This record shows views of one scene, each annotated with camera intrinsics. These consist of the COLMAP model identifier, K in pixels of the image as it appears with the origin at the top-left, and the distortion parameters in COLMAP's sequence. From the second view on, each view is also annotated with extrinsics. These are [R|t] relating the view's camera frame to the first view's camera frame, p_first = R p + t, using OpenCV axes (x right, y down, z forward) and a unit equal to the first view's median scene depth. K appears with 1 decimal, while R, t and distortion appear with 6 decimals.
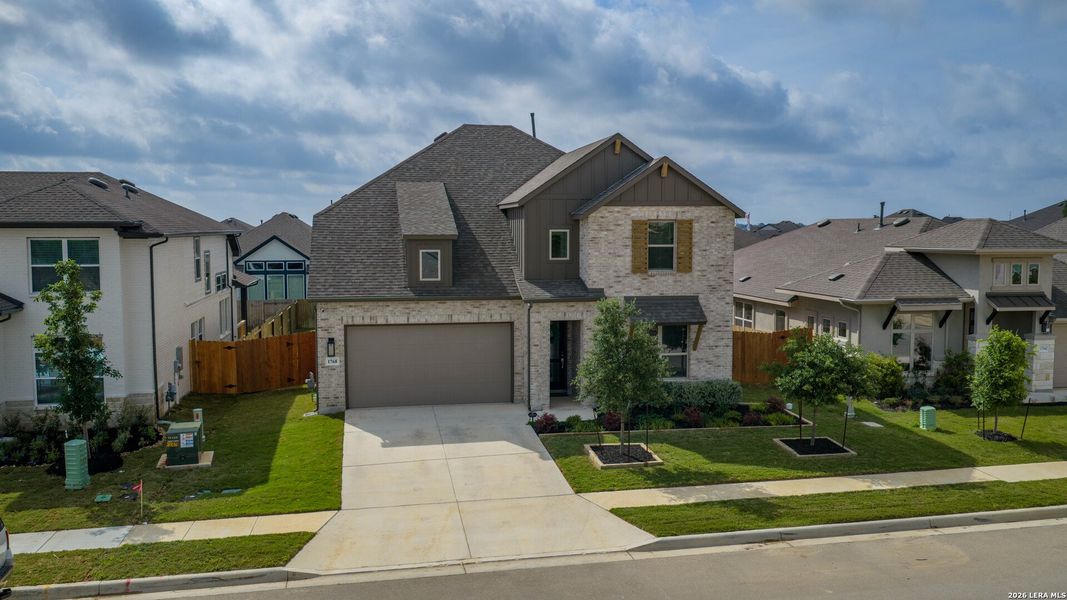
lens RADIAL K [[856.1, 0, 533.5], [0, 856.1, 300.0], [0, 0, 1]] dist [0.029793, -0.000613]
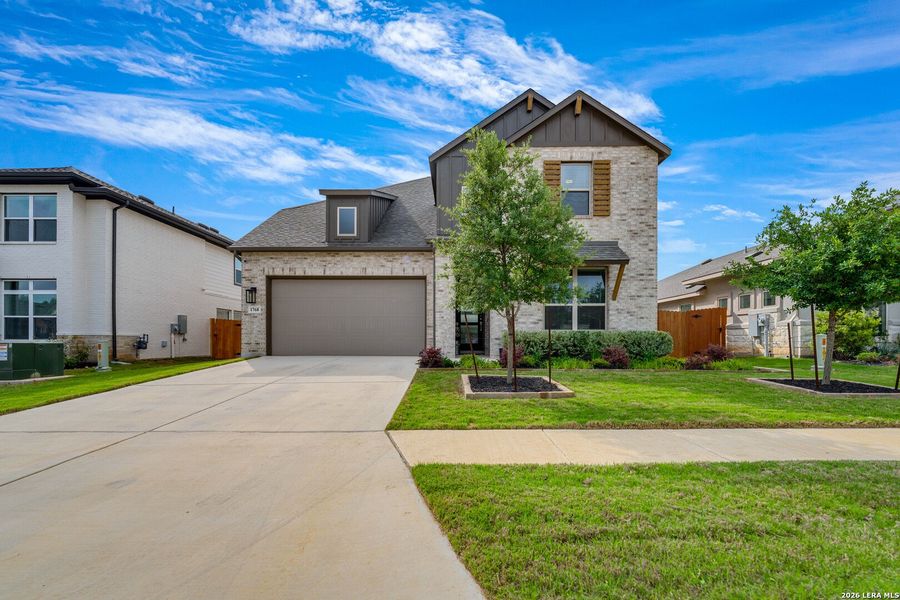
lens RADIAL K [[377.8, 0, 445.9], [0, 377.8, 342.6], [0, 0, 1]] dist [0.001876, -0.000023]
pose [[0.979861, 0.001995, -0.199670, 0.093261], [-0.015802, 0.997589, -0.067579, 0.139096], [0.199053, 0.069373, 0.977530, 0.579824]]
